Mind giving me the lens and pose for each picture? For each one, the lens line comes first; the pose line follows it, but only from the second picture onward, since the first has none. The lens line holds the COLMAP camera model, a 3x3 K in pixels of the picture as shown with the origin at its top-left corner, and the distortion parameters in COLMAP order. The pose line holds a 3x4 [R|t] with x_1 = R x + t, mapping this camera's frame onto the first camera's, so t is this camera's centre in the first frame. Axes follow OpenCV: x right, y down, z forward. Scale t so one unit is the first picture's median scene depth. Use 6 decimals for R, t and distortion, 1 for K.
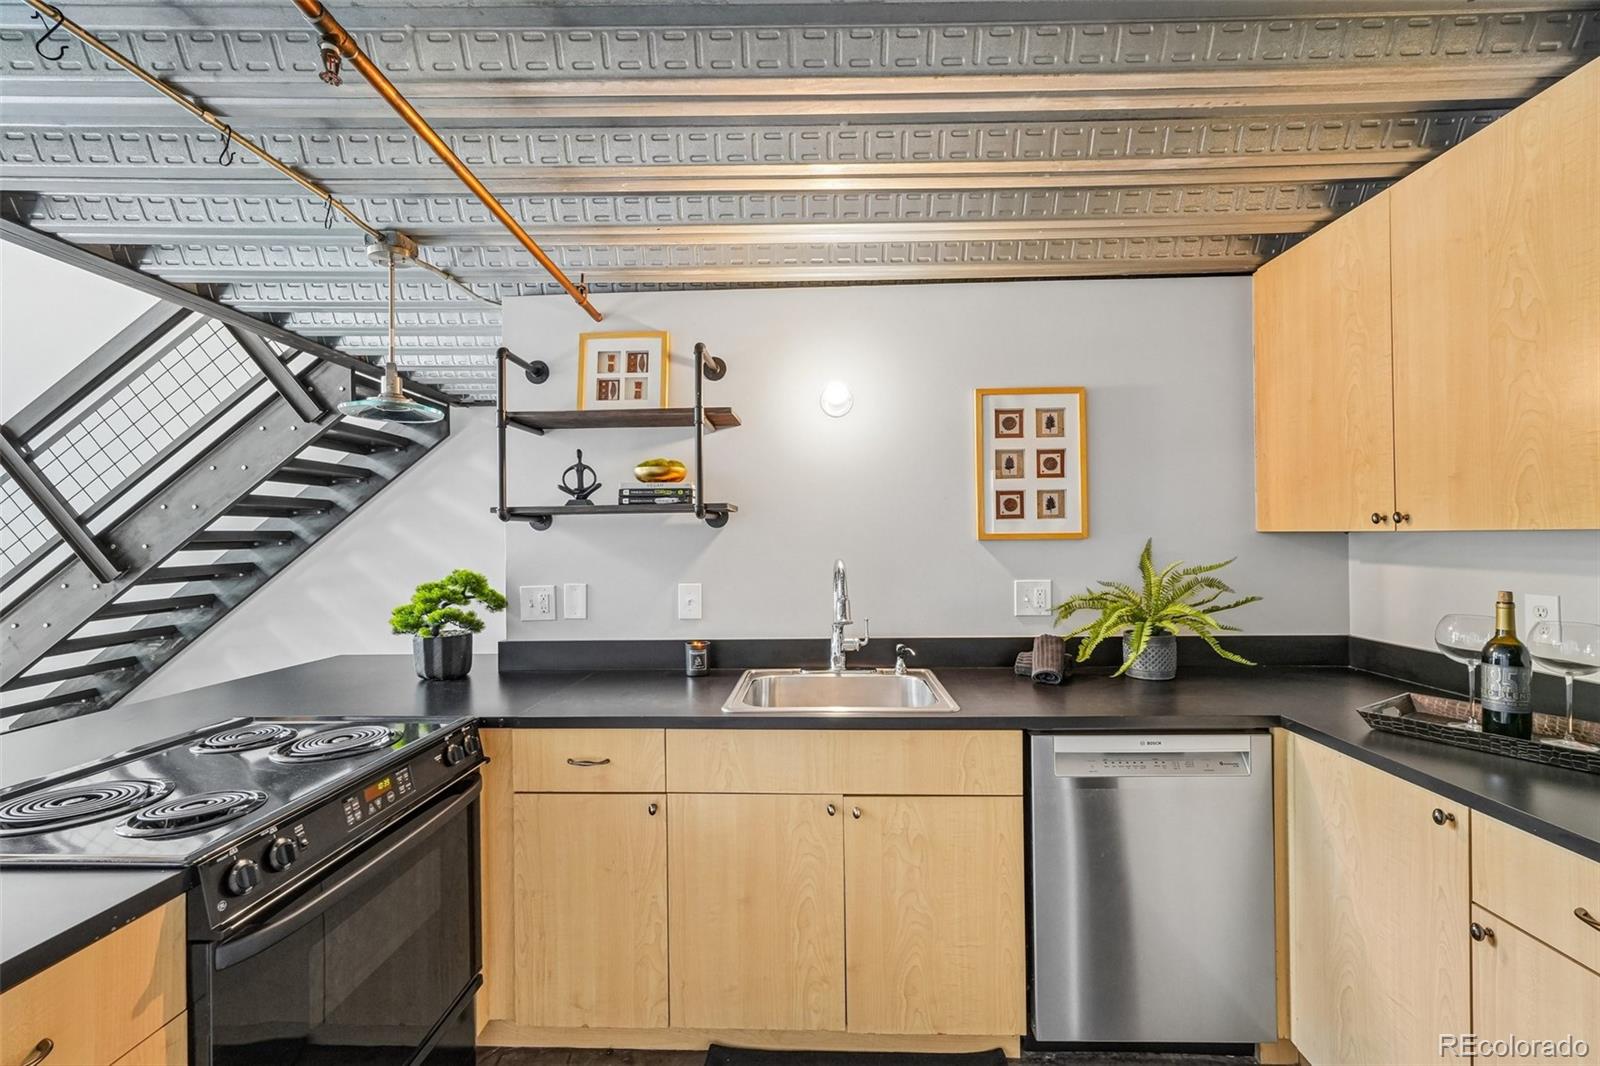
lens RADIAL K [[678.3, 0, 799.8], [0, 678.3, 537.3], [0, 0, 1]] dist [-0.000481, 0.001230]
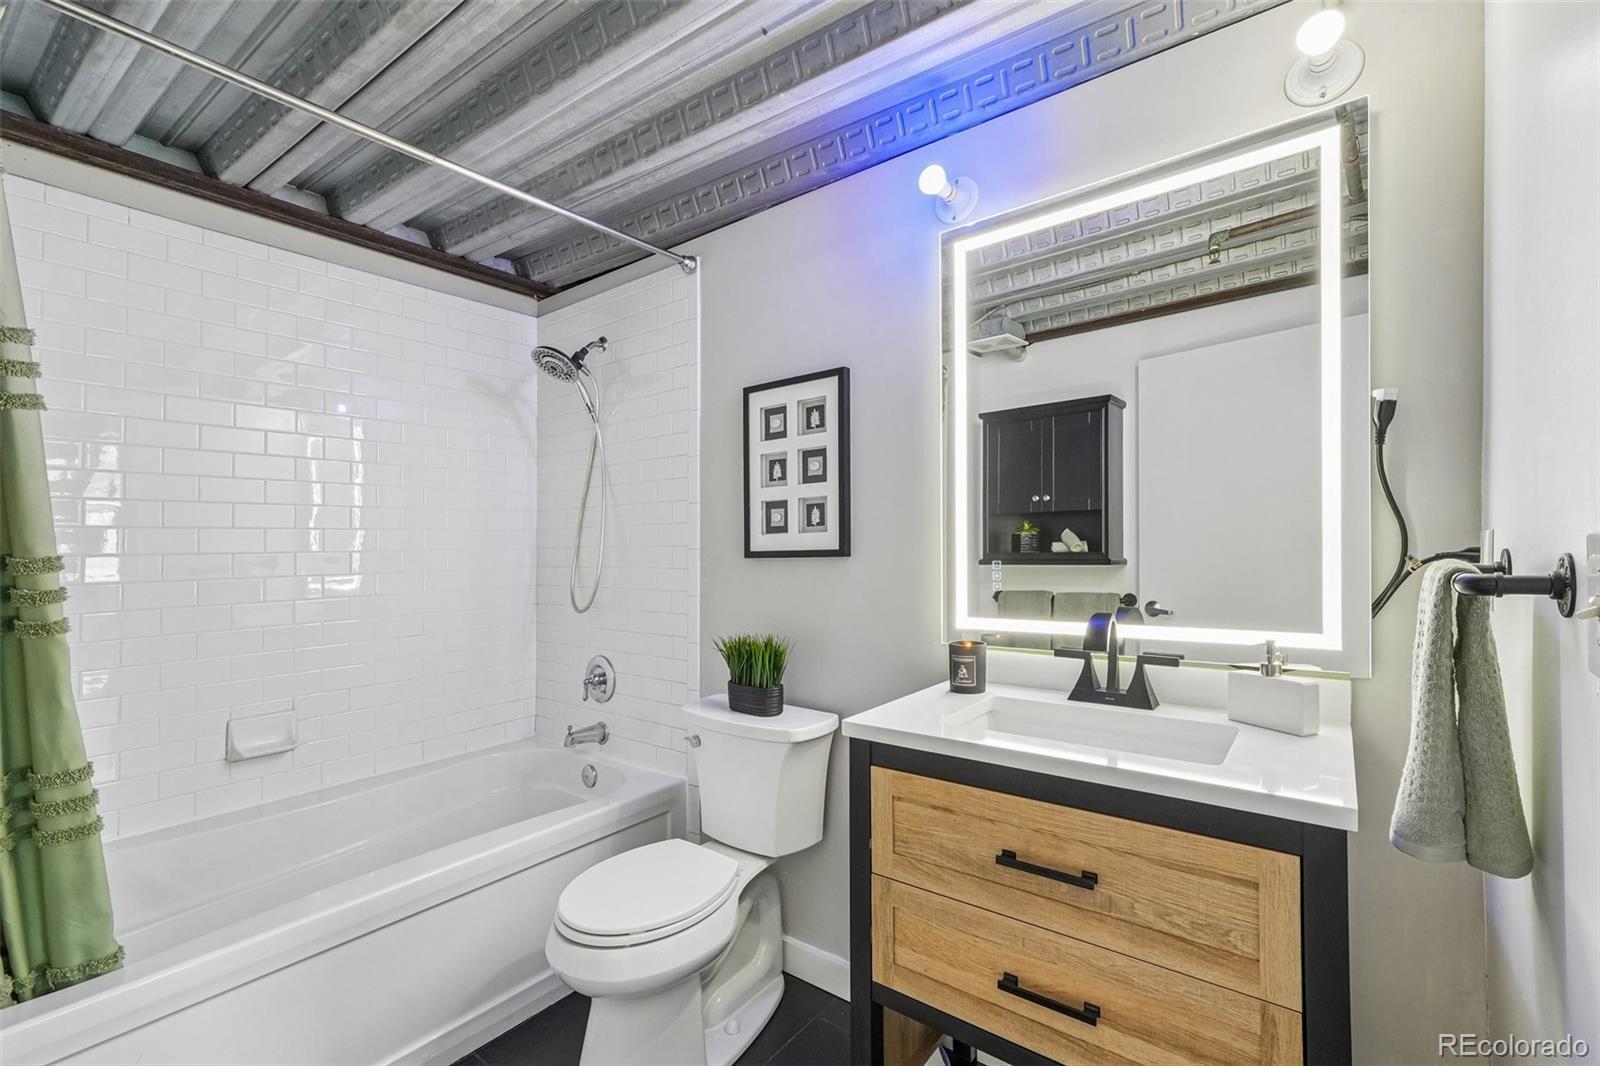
lens RADIAL K [[700.9, 0, 822.8], [0, 700.9, 549.0], [0, 0, 1]] dist [0.002011, -0.000006]
pose [[0.812391, 0.005974, -0.583082, 0.884334], [-0.005031, 0.999982, 0.003236, -0.010124], [0.583091, 0.000305, 0.812407, 0.314577]]
